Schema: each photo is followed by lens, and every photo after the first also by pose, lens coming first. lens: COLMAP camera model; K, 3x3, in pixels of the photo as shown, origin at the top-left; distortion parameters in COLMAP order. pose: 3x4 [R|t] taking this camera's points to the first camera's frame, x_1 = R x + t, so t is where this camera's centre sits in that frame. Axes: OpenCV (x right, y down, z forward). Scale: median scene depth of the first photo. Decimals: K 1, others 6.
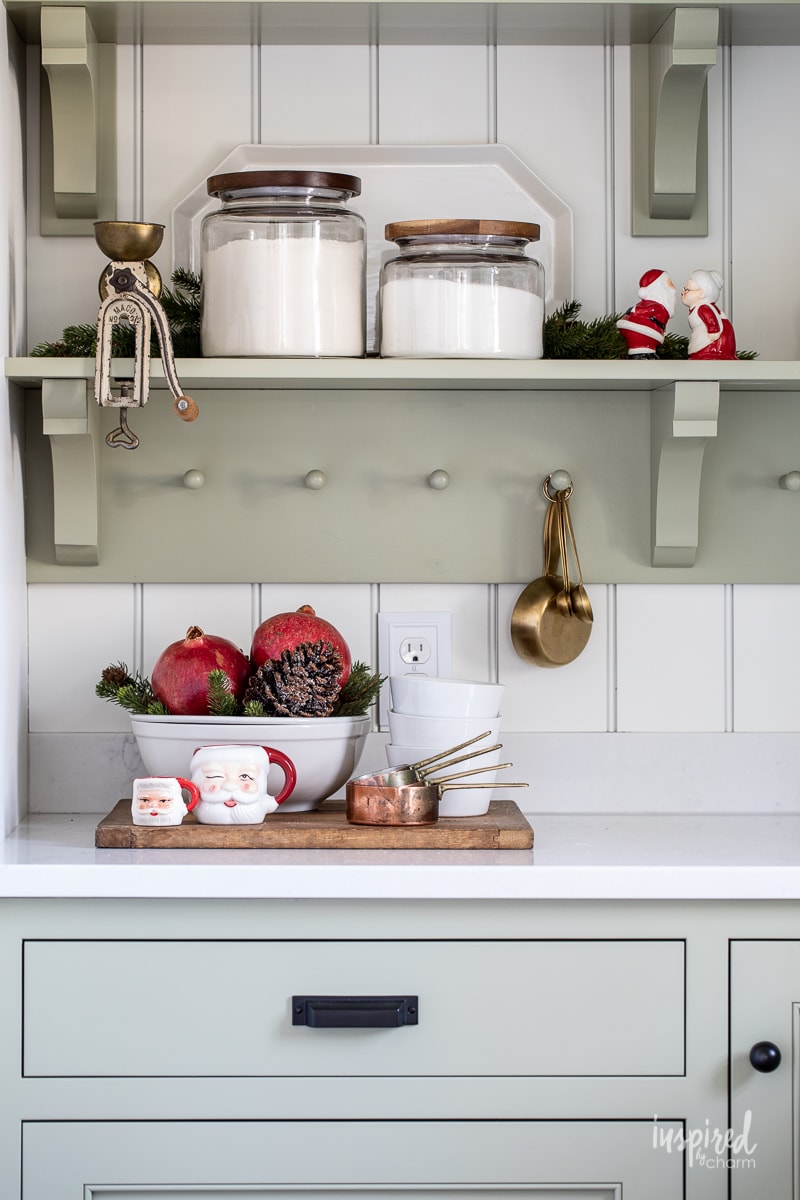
lens RADIAL K [[3422.1, 0, 352.3], [0, 3422.1, 472.3], [0, 0, 1]] dist [0.009353, 0.065395]
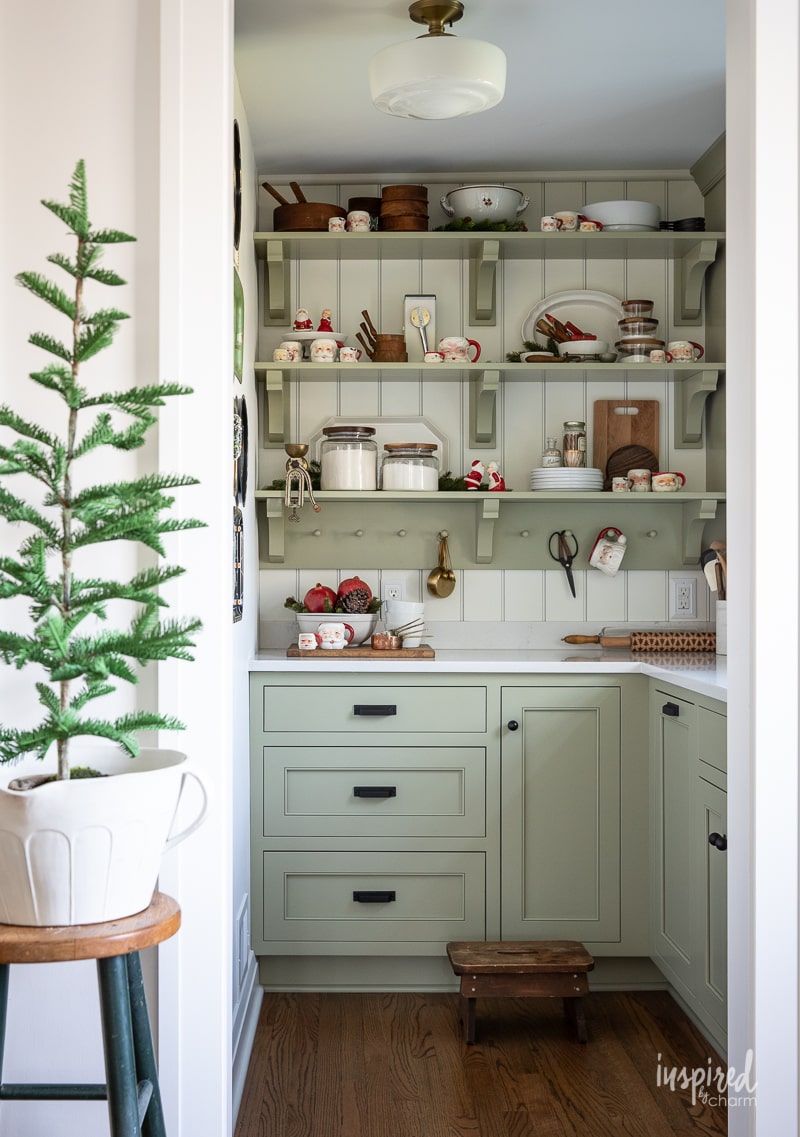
lens RADIAL K [[1420.2, 0, 325.2], [0, 1420.2, 564.3], [0, 0, 1]] dist [-0.030241, 0.037981]
pose [[0.999765, 0.001445, -0.021628, -0.014237], [-0.001081, 0.999858, 0.016794, 0.008797], [0.021649, -0.016767, 0.999625, -0.207388]]
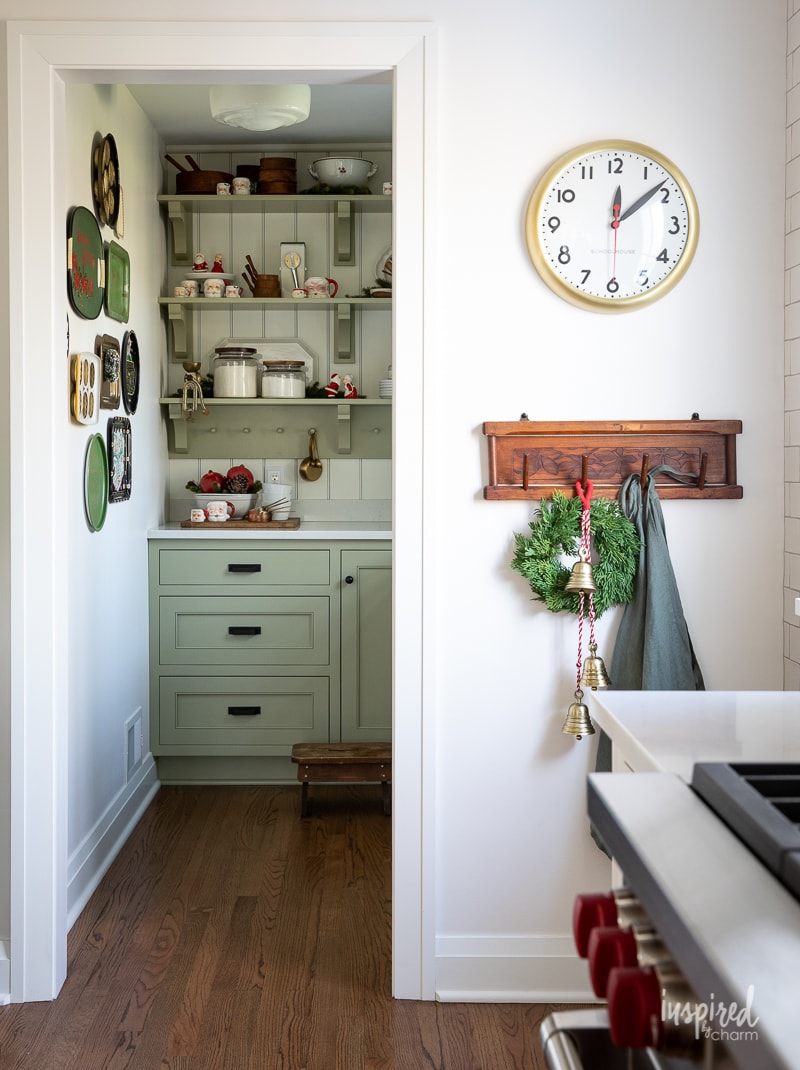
lens RADIAL K [[1350.4, 0, 335.8], [0, 1350.4, 474.9], [0, 0, 1]] dist [0.021410, 0.008604]
pose [[0.999724, 0.001769, -0.023440, 0.124532], [-0.000802, 0.999151, 0.041187, -0.010292], [0.023493, -0.041157, 0.998876, -0.466800]]
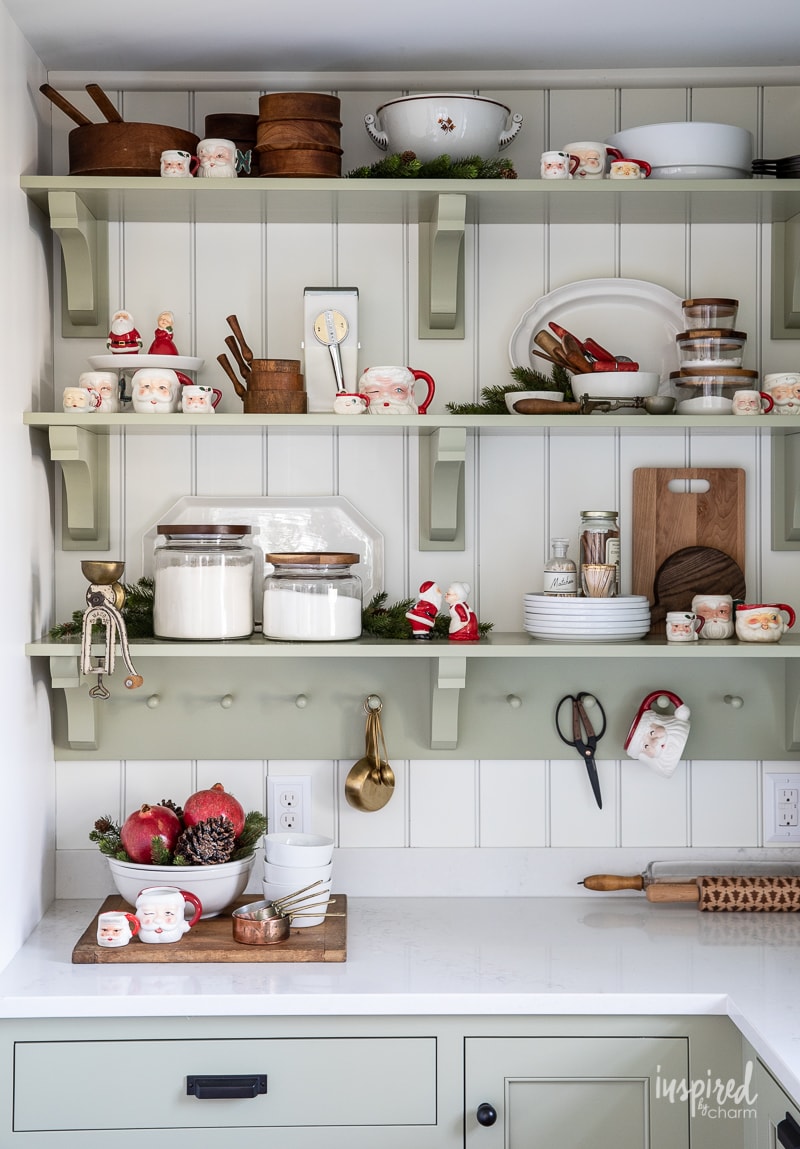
lens RADIAL K [[1618.7, 0, 372.0], [0, 1618.7, 533.7], [0, 0, 1]] dist [0.056835, 0.156243]
pose [[0.999918, 0.000031, 0.012789, 0.051616], [-0.000291, 0.999793, 0.020326, -0.099261], [-0.012785, -0.020328, 0.999712, 0.224378]]
